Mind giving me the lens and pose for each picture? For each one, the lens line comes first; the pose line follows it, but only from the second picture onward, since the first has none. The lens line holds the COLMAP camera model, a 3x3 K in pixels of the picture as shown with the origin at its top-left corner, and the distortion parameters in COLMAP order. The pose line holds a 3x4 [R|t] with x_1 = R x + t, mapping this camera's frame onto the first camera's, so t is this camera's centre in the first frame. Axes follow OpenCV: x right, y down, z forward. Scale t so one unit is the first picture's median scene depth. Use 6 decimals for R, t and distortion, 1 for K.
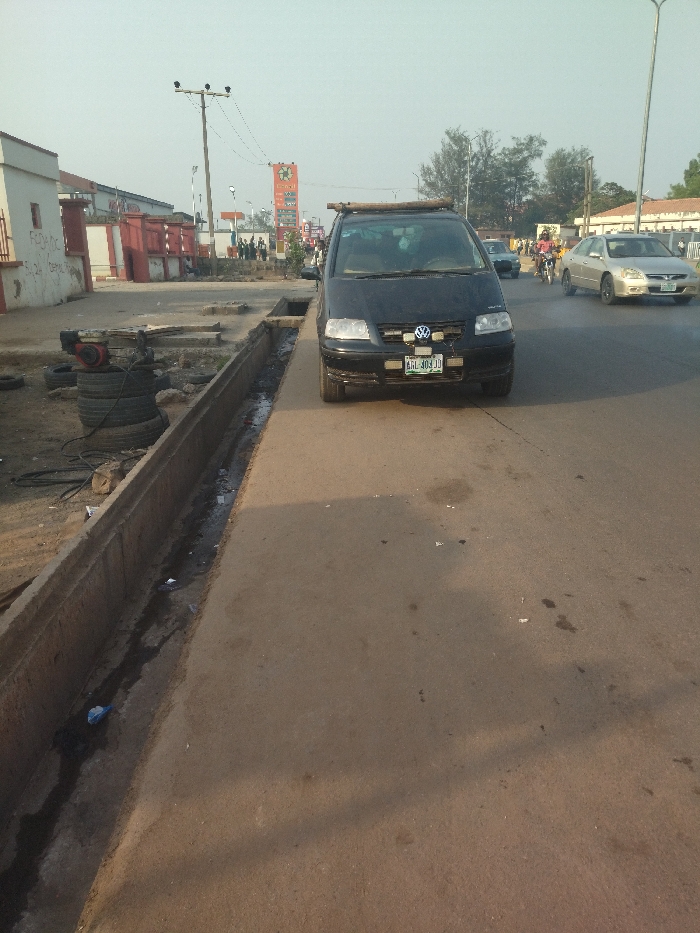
lens RADIAL K [[743.1, 0, 351.8], [0, 743.1, 536.6], [0, 0, 1]] dist [0.006714, -0.072582]
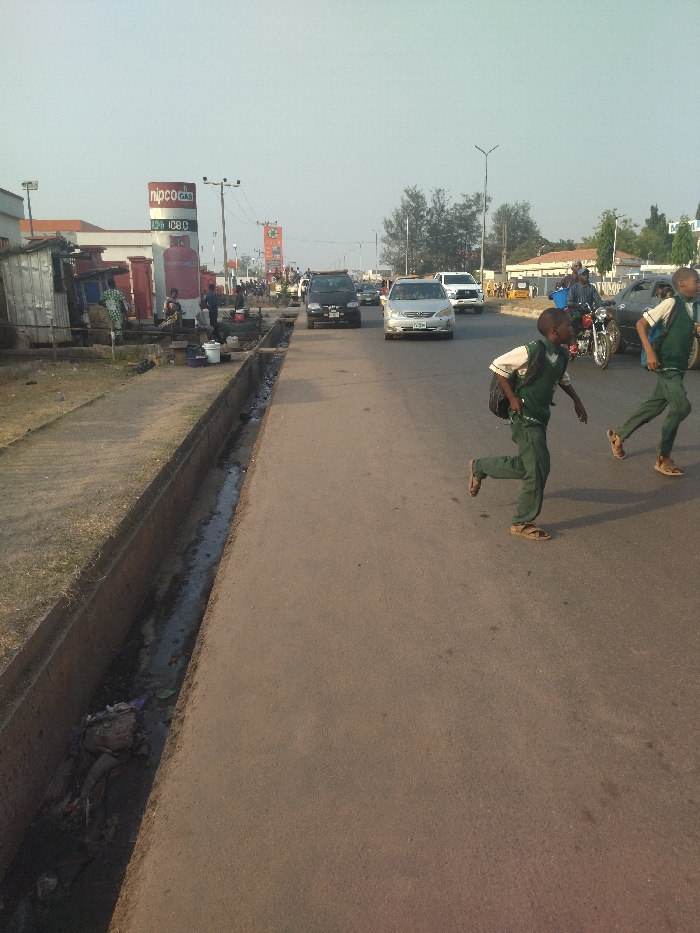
lens RADIAL K [[722.4, 0, 362.9], [0, 722.4, 550.5], [0, 0, 1]] dist [-0.000837, -0.007382]
pose [[0.998894, -0.013080, 0.045169, 0.002712], [0.014212, 0.999591, -0.024821, 0.047058], [-0.044826, 0.025435, 0.998671, -0.117651]]
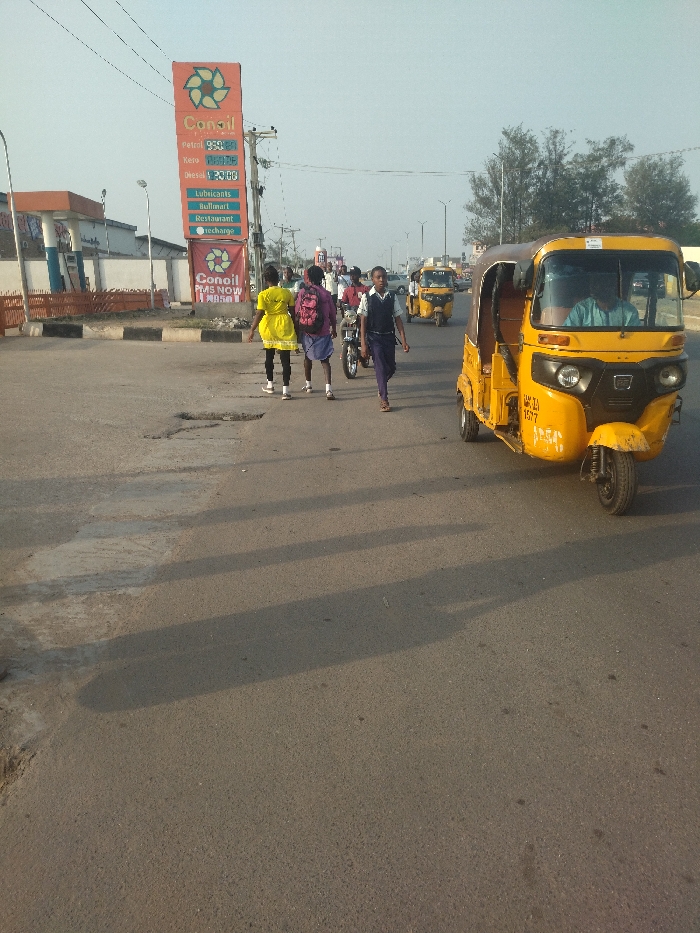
lens RADIAL K [[755.7, 0, 368.7], [0, 755.7, 518.5], [0, 0, 1]] dist [0.052772, -0.142055]
pose [[0.999966, 0.001015, -0.008198, -0.003709], [-0.001564, 0.997731, -0.067305, -0.100391], [0.008111, 0.067315, 0.997699, 0.251598]]
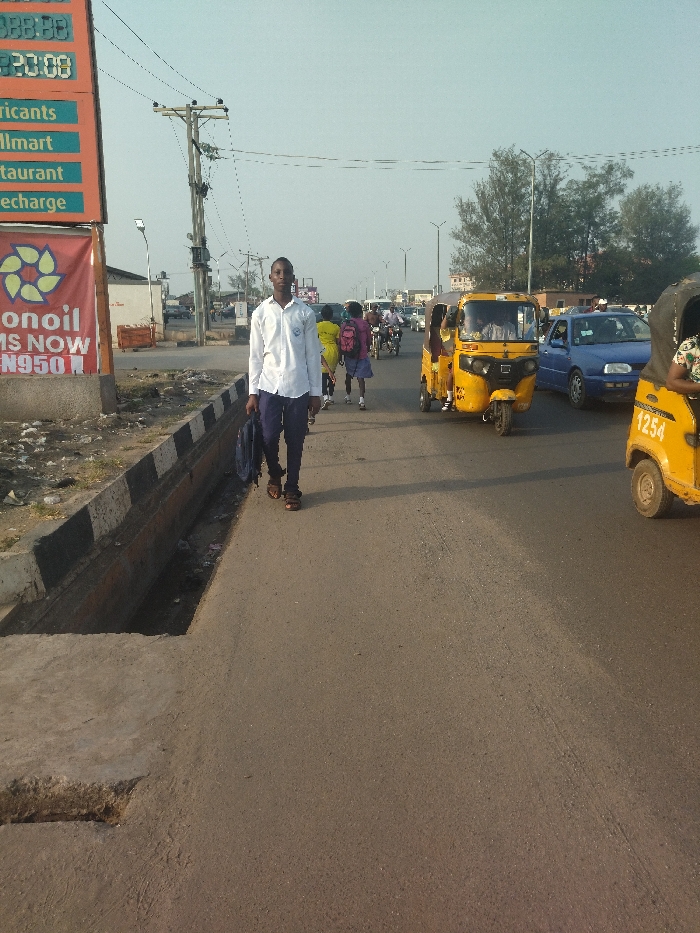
lens RADIAL K [[758.7, 0, 348.8], [0, 758.7, 519.8], [0, 0, 1]] dist [0.002069, -0.082196]
pose [[0.999966, 0.006182, 0.005375, -0.008857], [-0.005587, 0.994520, -0.104400, -0.135020], [-0.005991, 0.104367, 0.994521, 0.338375]]
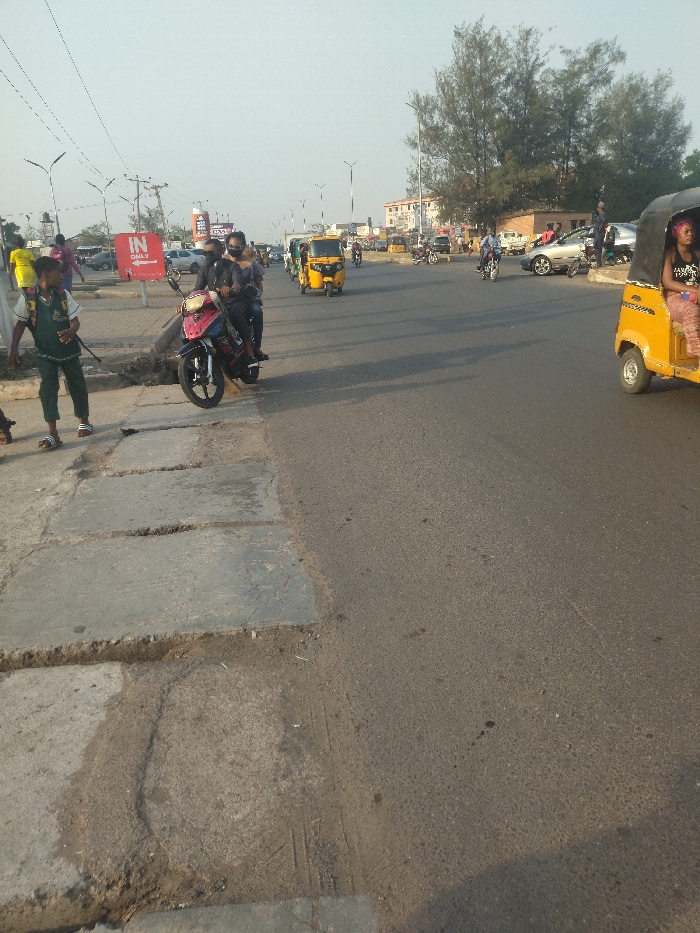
lens RADIAL K [[749.9, 0, 350.0], [0, 749.9, 466.5], [0, 0, 1]] dist [0.001064, 0.000288]
pose [[0.993162, -0.067370, 0.095342, -0.017829], [0.075833, 0.993219, -0.088119, -0.199489], [-0.088759, 0.094747, 0.991537, 0.506080]]
